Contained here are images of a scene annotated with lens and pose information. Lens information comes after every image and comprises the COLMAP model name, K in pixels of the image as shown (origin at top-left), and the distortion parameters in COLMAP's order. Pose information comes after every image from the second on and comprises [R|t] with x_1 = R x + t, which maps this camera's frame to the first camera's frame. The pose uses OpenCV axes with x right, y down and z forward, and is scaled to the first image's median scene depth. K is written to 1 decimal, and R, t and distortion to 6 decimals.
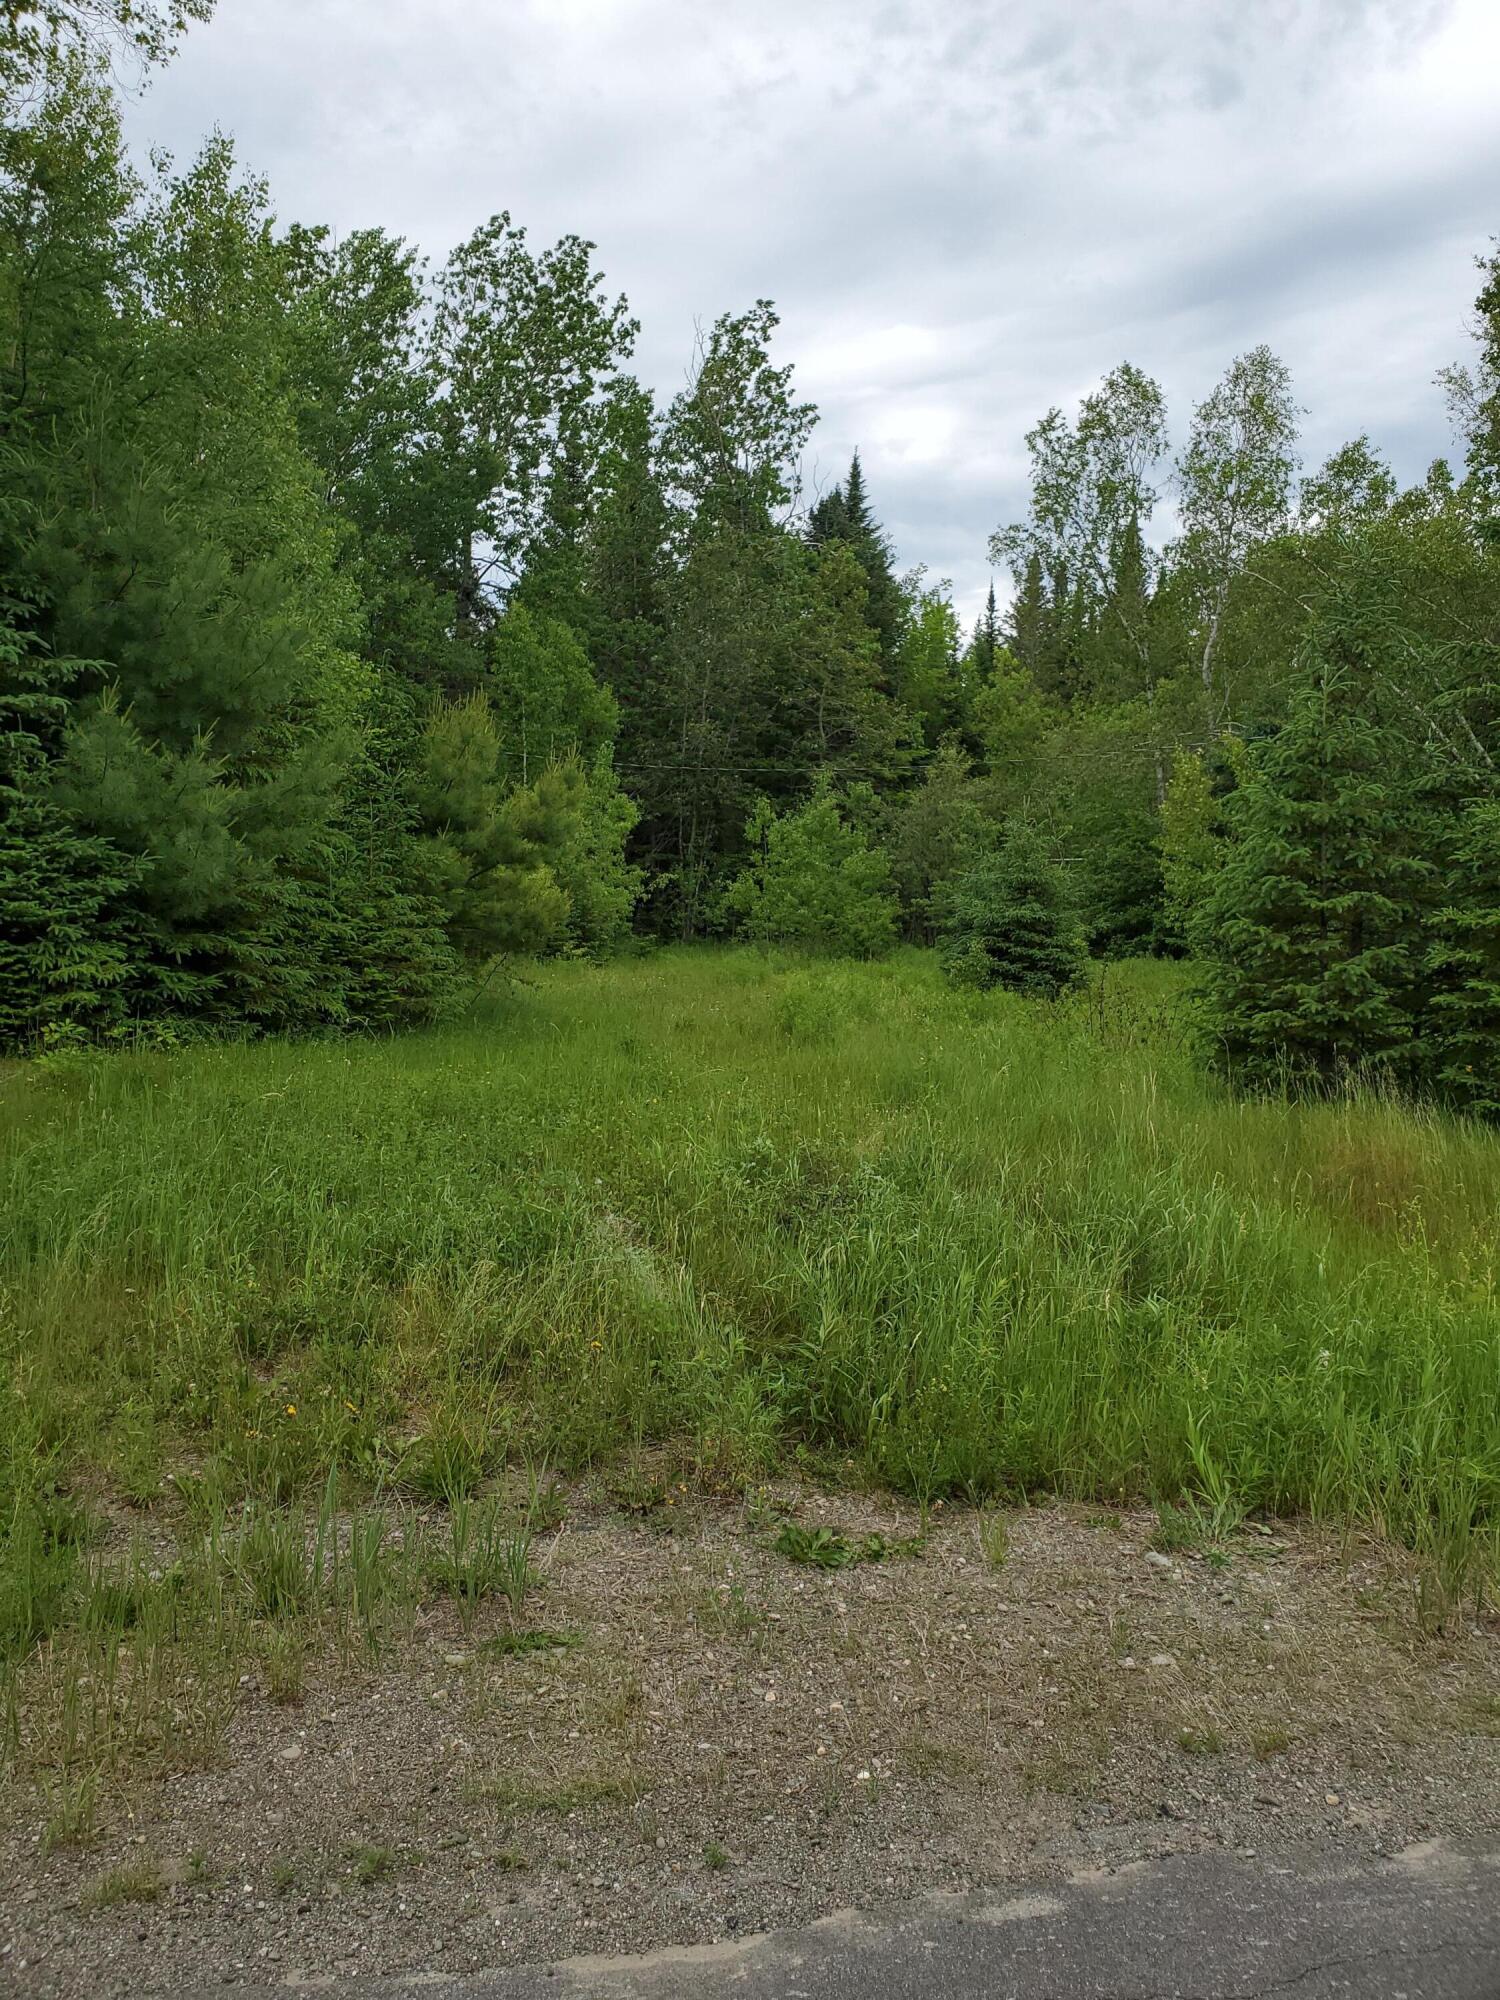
lens RADIAL K [[1539.6, 0, 766.2], [0, 1539.6, 1015.9], [0, 0, 1]] dist [0.138859, -0.113736]
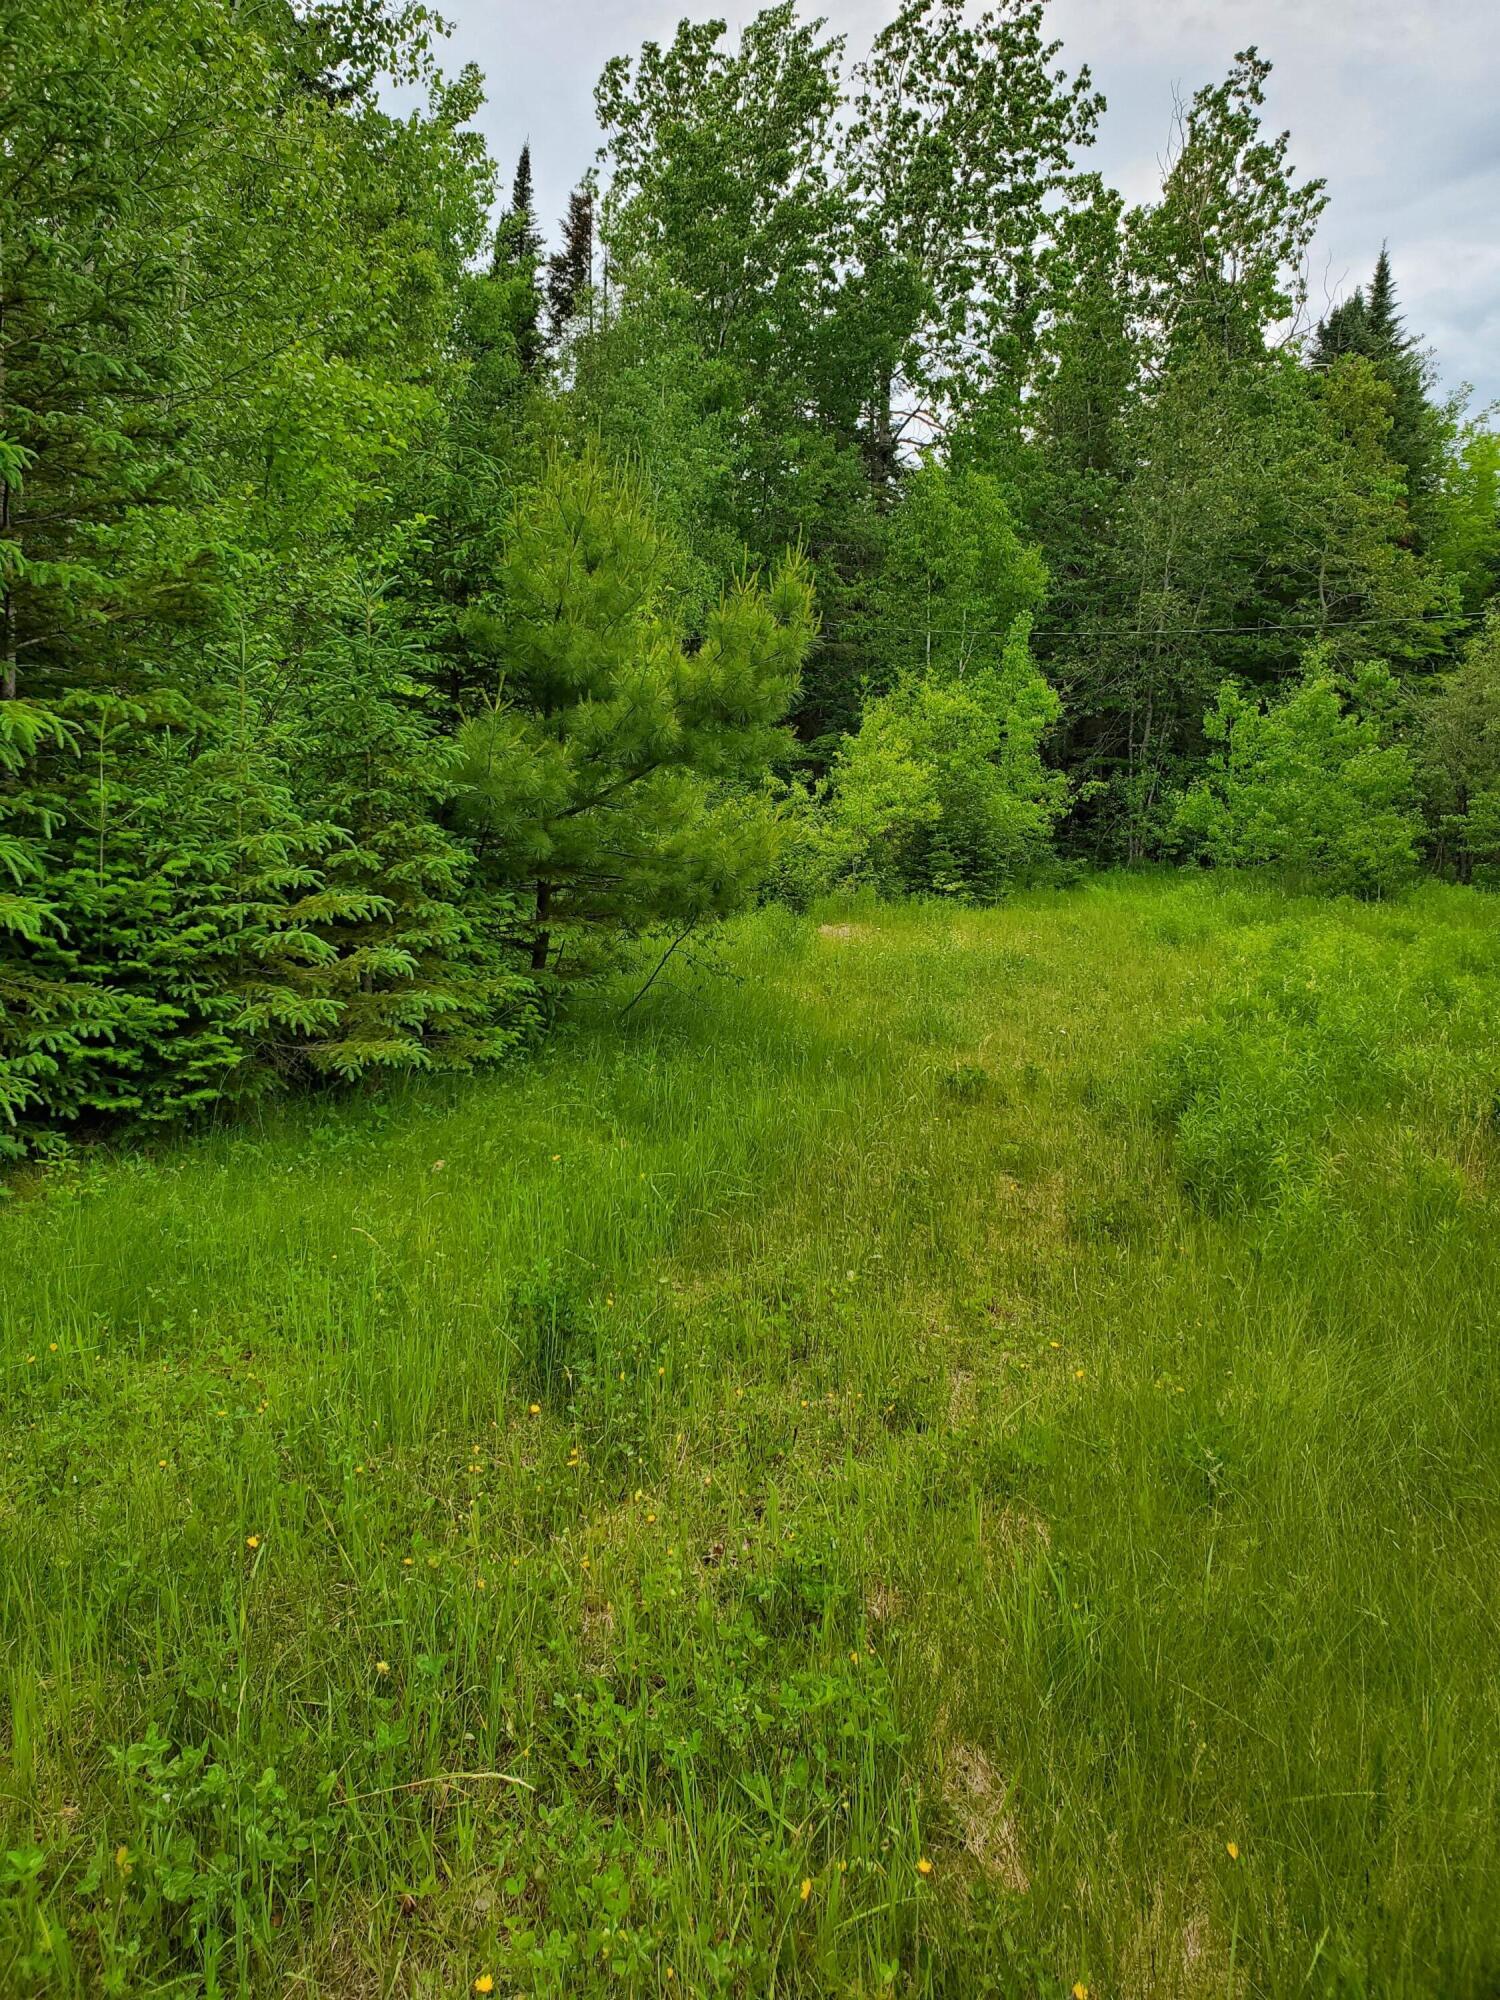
lens RADIAL K [[1587.4, 0, 738.6], [0, 1587.4, 958.8], [0, 0, 1]] dist [0.031854, -0.006746]
pose [[0.951452, 0.034732, -0.305832, 0.011227], [-0.029063, 0.999311, 0.023071, -0.016263], [0.306423, -0.013063, 0.951806, 0.183164]]
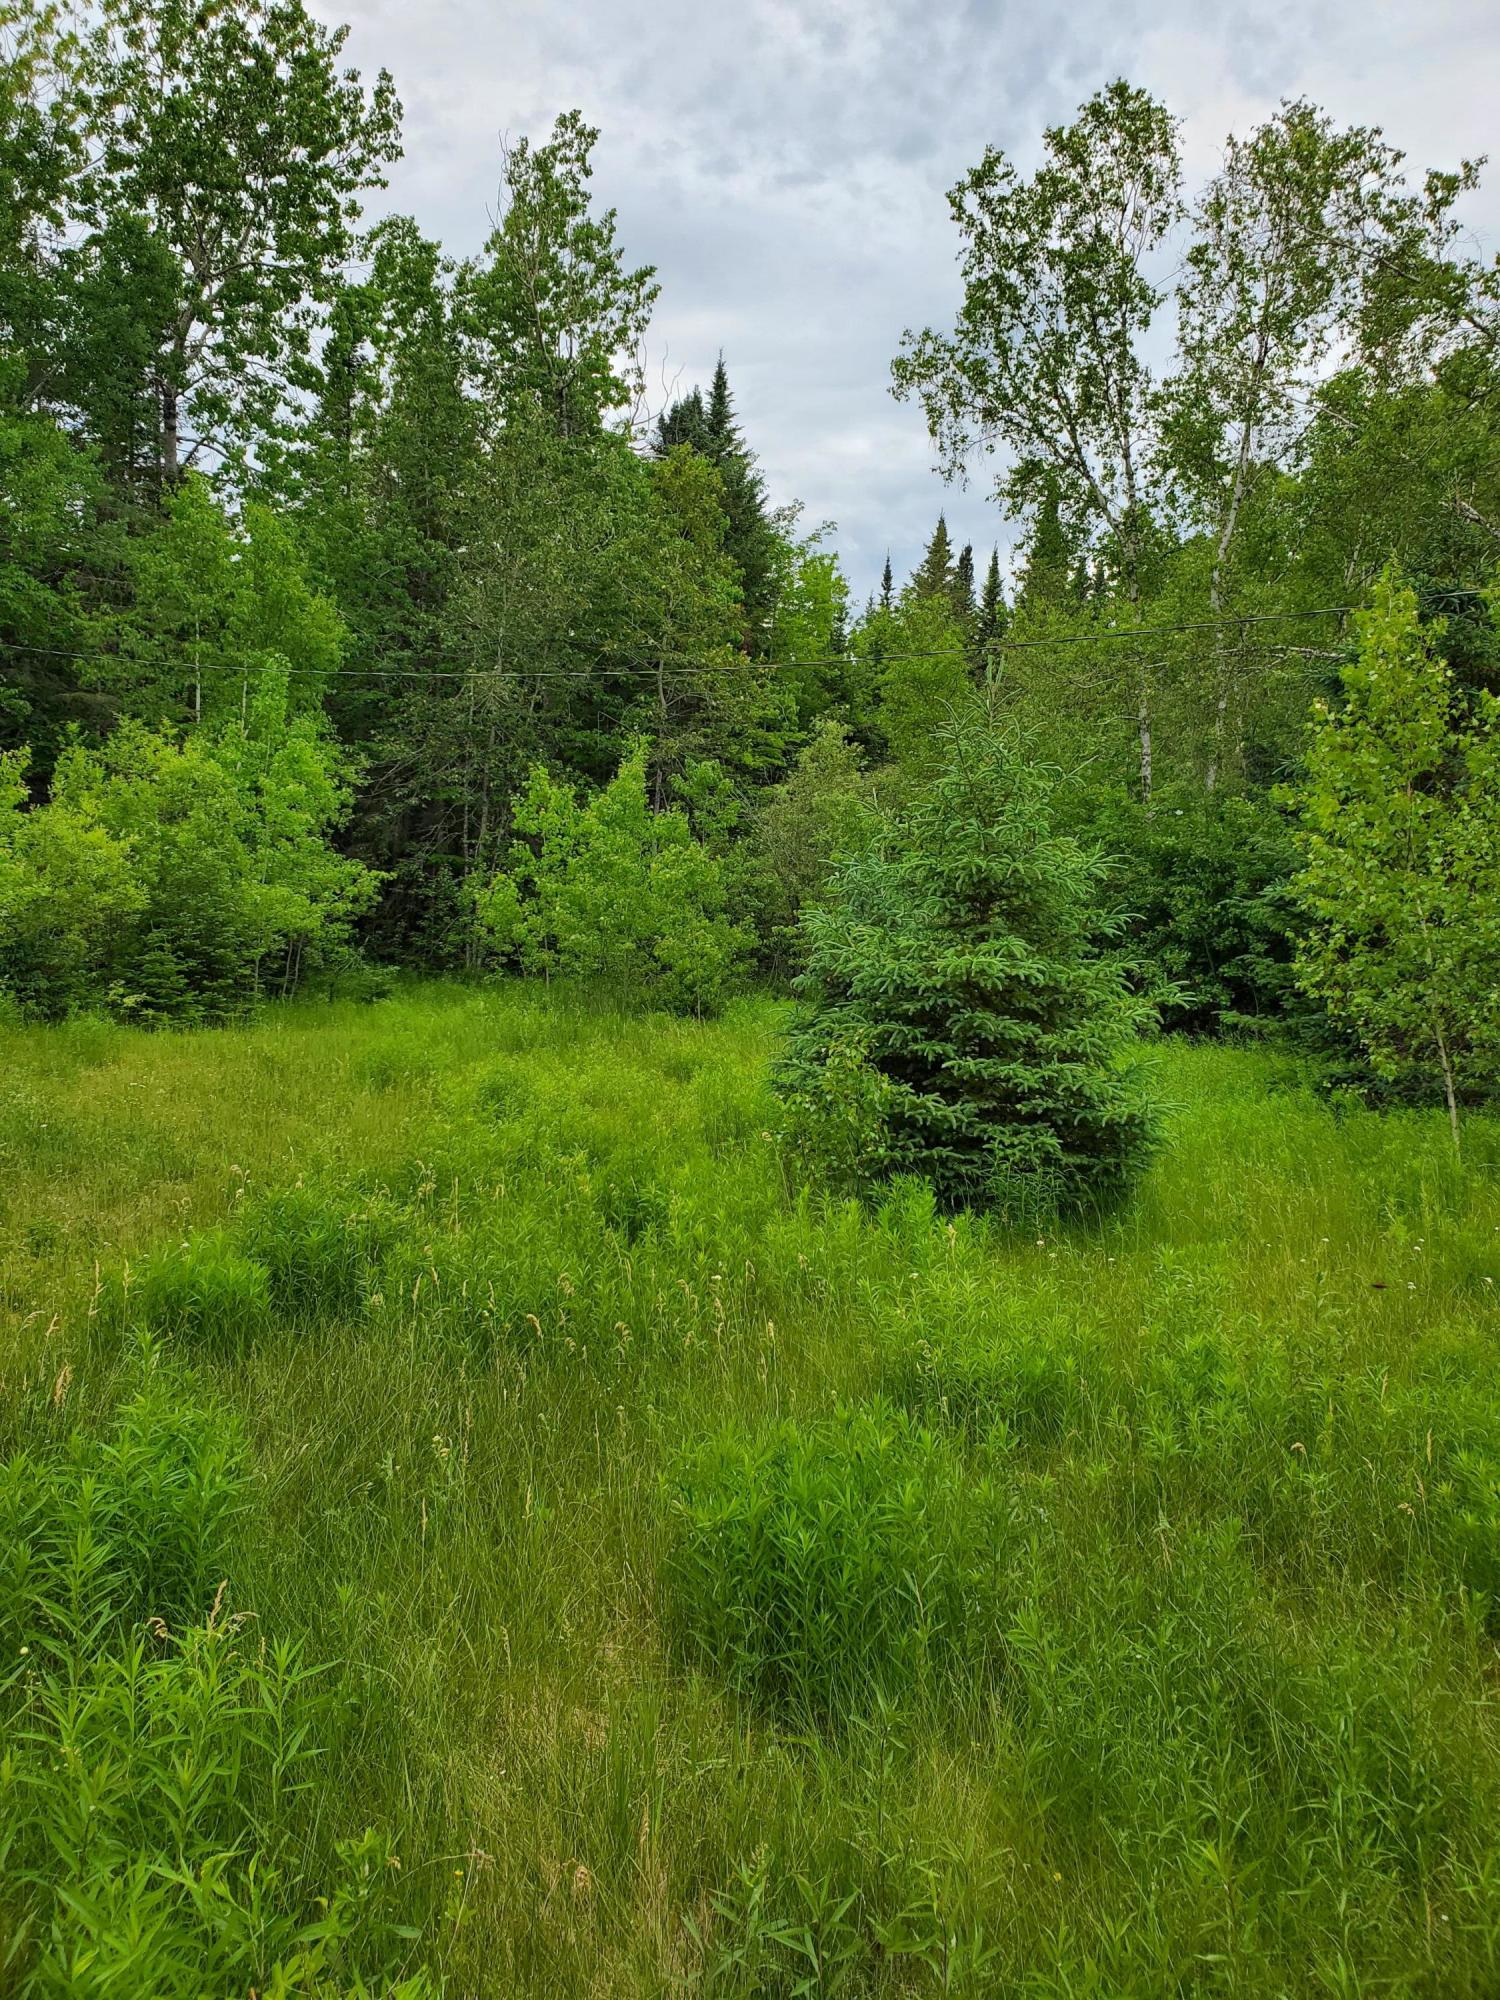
lens RADIAL K [[1572.0, 0, 732.0], [0, 1572.0, 973.2], [0, 0, 1]] dist [0.014484, 0.014110]
pose [[0.998264, 0.028156, 0.051741, 0.046028], [-0.025830, 0.998649, -0.045078, -0.023928], [-0.052940, 0.043663, 0.997643, 0.331223]]
